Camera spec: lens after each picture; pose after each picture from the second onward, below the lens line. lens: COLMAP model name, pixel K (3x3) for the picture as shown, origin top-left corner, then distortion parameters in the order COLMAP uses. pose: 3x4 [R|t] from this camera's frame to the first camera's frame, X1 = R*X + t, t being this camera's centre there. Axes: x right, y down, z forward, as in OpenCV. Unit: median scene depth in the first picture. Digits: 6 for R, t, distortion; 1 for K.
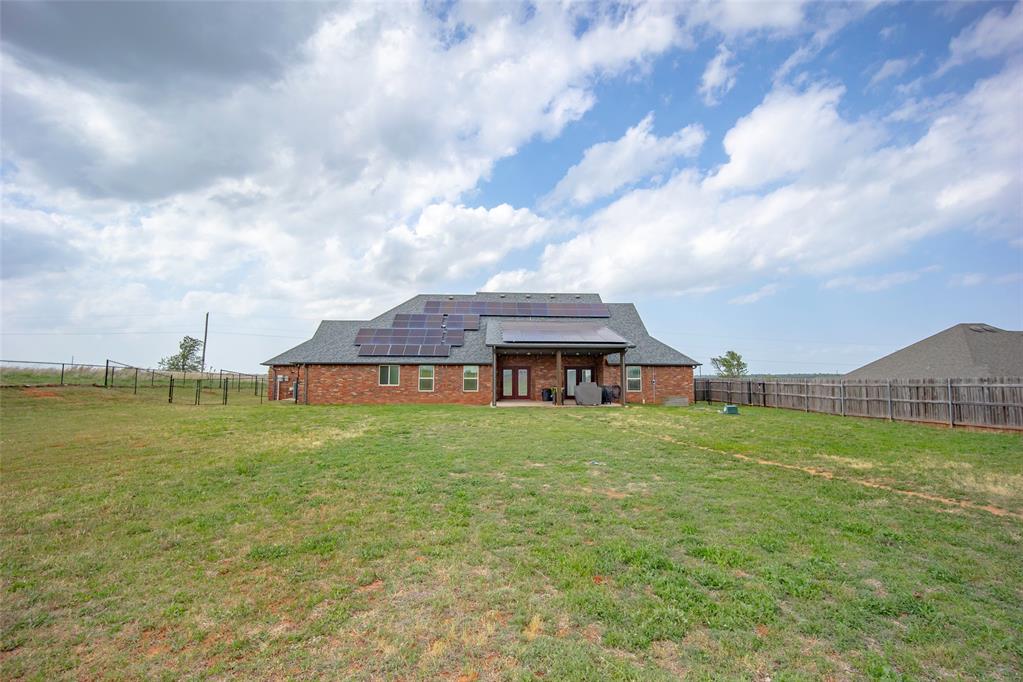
lens RADIAL K [[451.1, 0, 516.5], [0, 451.1, 339.9], [0, 0, 1]] dist [-0.008552, 0.003687]
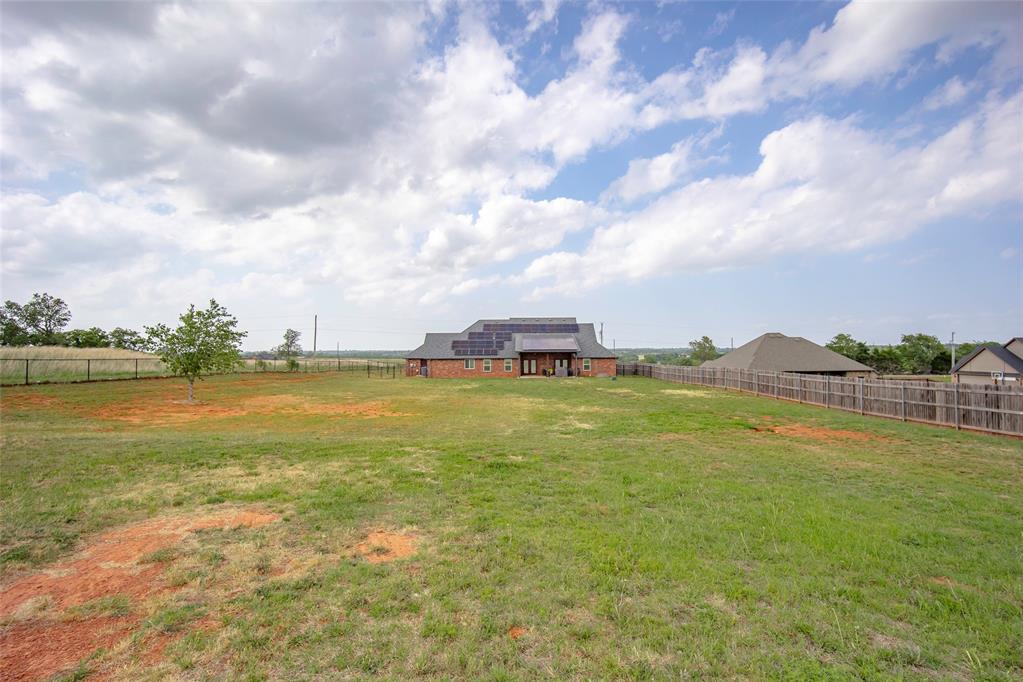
lens RADIAL K [[451.1, 0, 509.5], [0, 451.1, 339.4], [0, 0, 1]] dist [-0.008552, 0.003687]
pose [[0.989254, -0.015438, -0.145391, 0.199323], [0.020867, 0.999138, 0.035886, -0.098234], [0.144711, -0.038534, 0.988723, -0.972553]]
